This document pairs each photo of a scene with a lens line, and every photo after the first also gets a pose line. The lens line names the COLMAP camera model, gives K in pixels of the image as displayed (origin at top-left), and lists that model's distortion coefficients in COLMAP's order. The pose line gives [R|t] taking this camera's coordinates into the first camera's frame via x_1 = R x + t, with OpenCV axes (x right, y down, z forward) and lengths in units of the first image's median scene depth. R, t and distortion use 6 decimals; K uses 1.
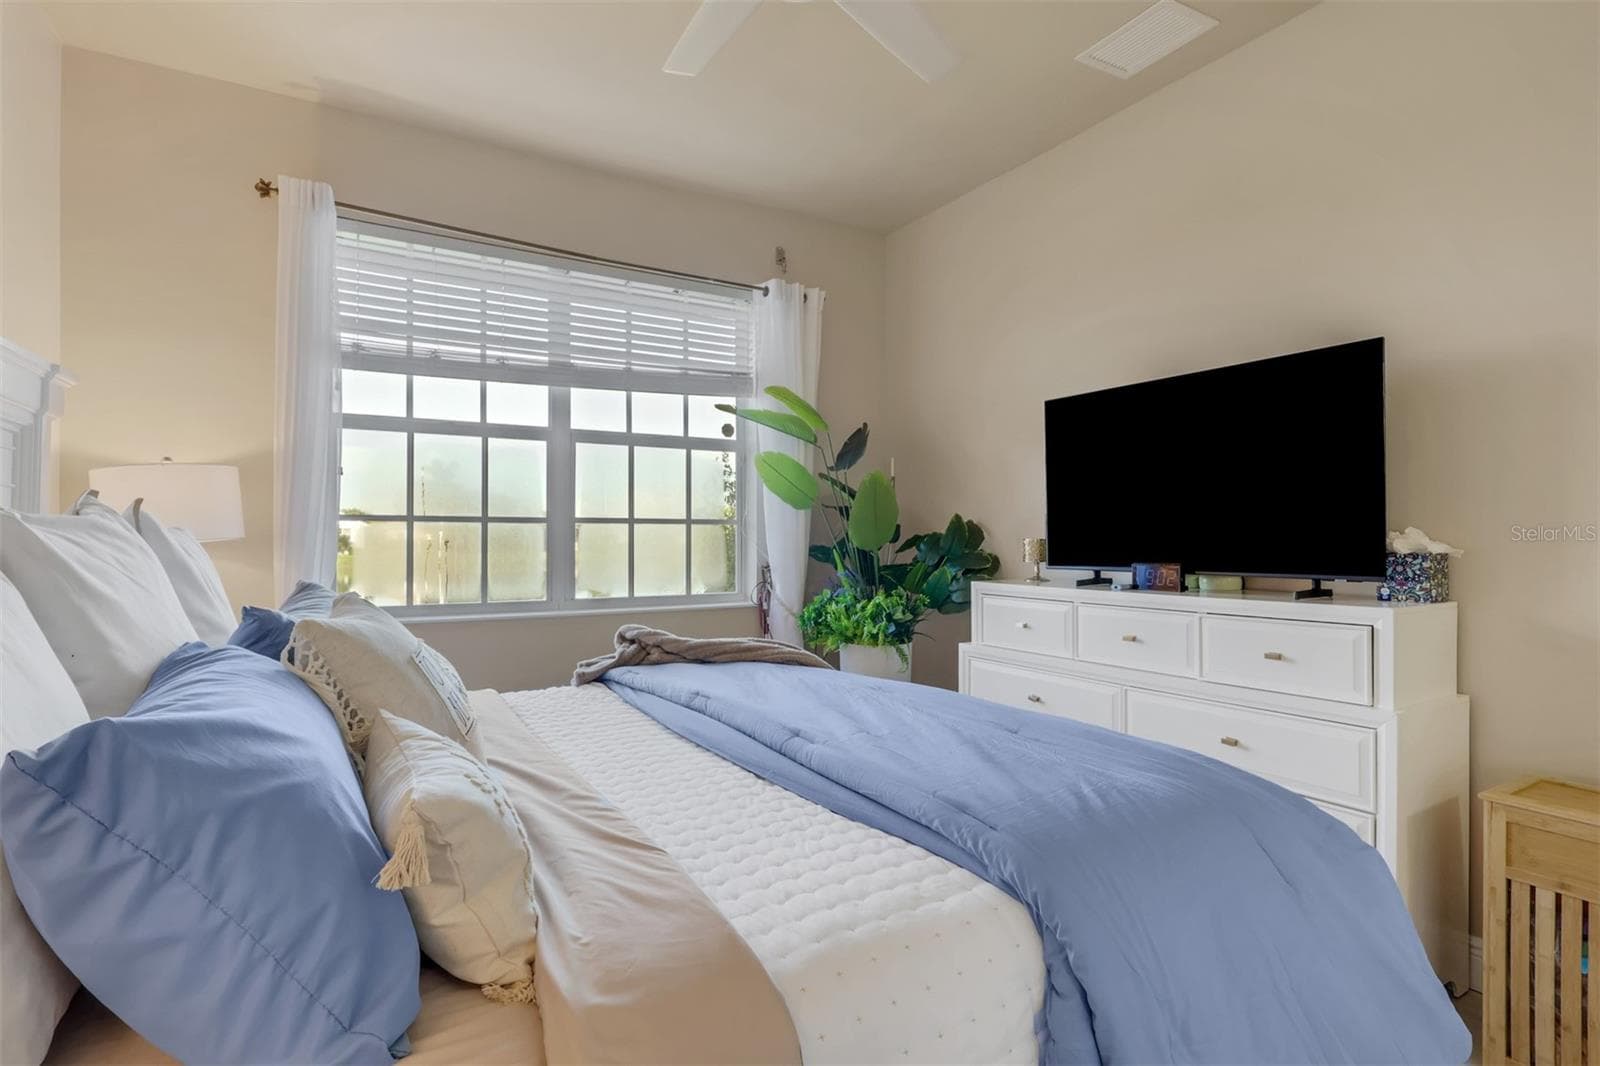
lens RADIAL K [[785.2, 0, 804.7], [0, 785.2, 530.6], [0, 0, 1]] dist [-0.006603, -0.000436]
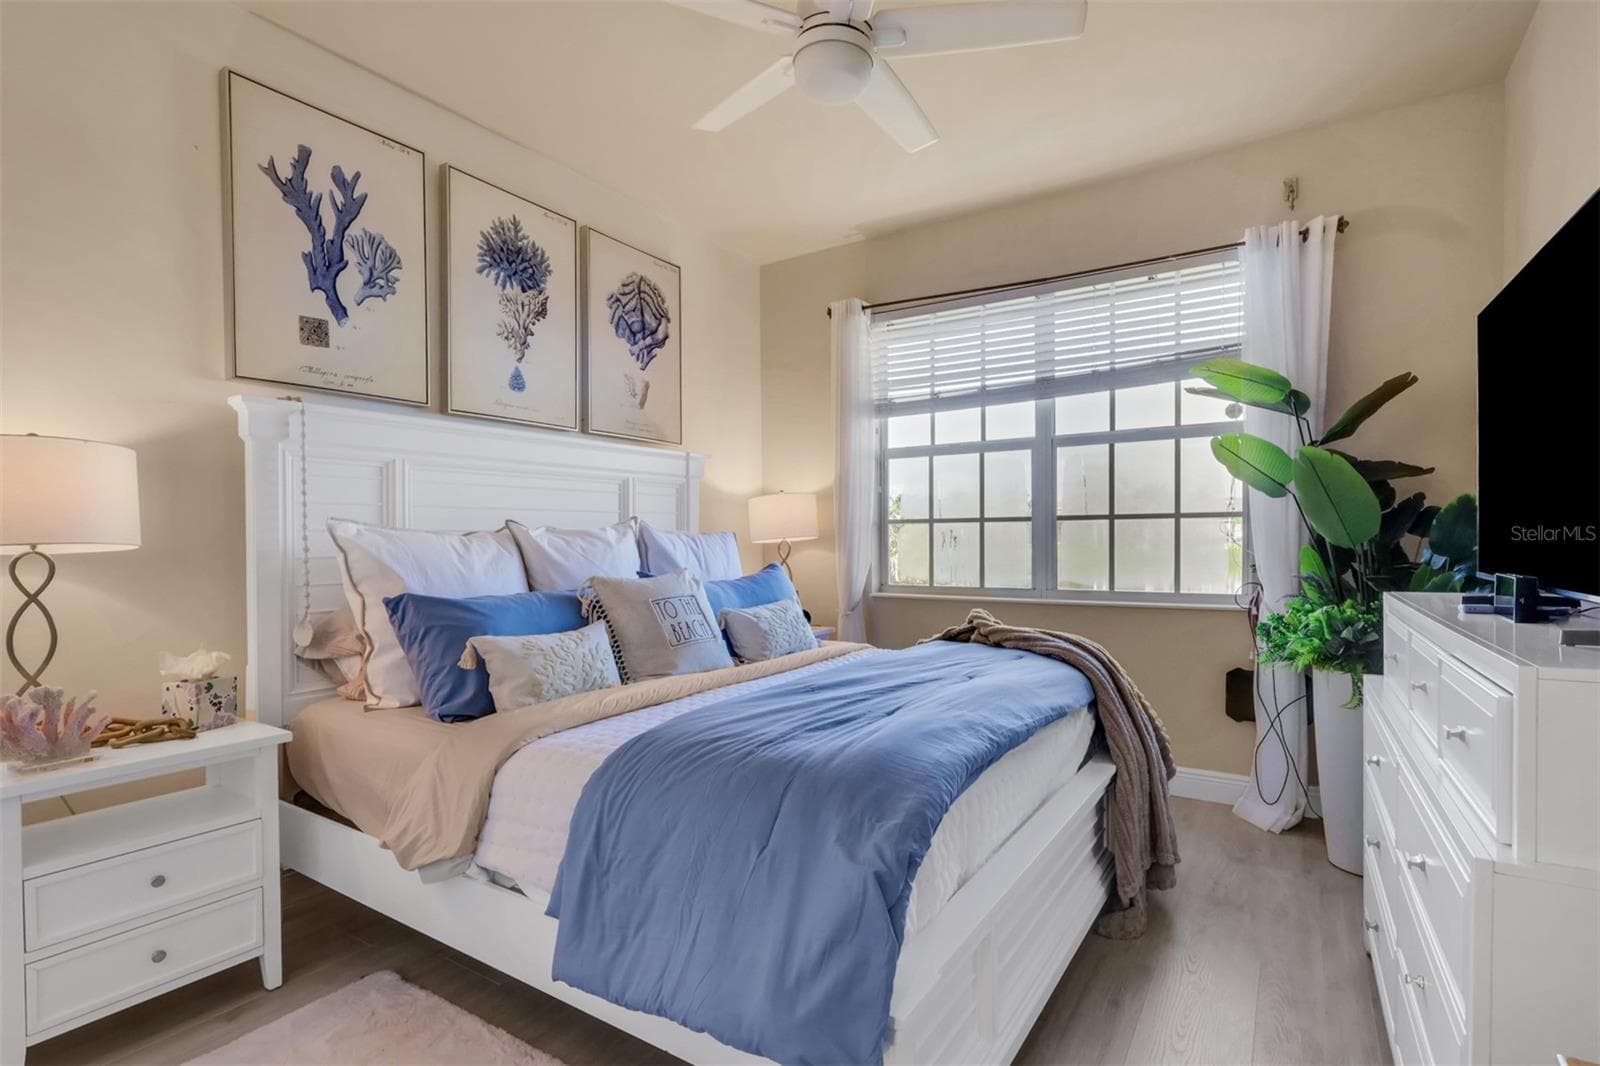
lens RADIAL K [[785.2, 0, 809.1], [0, 785.2, 544.4], [0, 0, 1]] dist [-0.006603, -0.000436]
pose [[0.447464, 0.003852, -0.894294, 0.549193], [0.016205, 0.999792, 0.012414, 0.004491], [0.894155, -0.020047, 0.447308, 0.197382]]
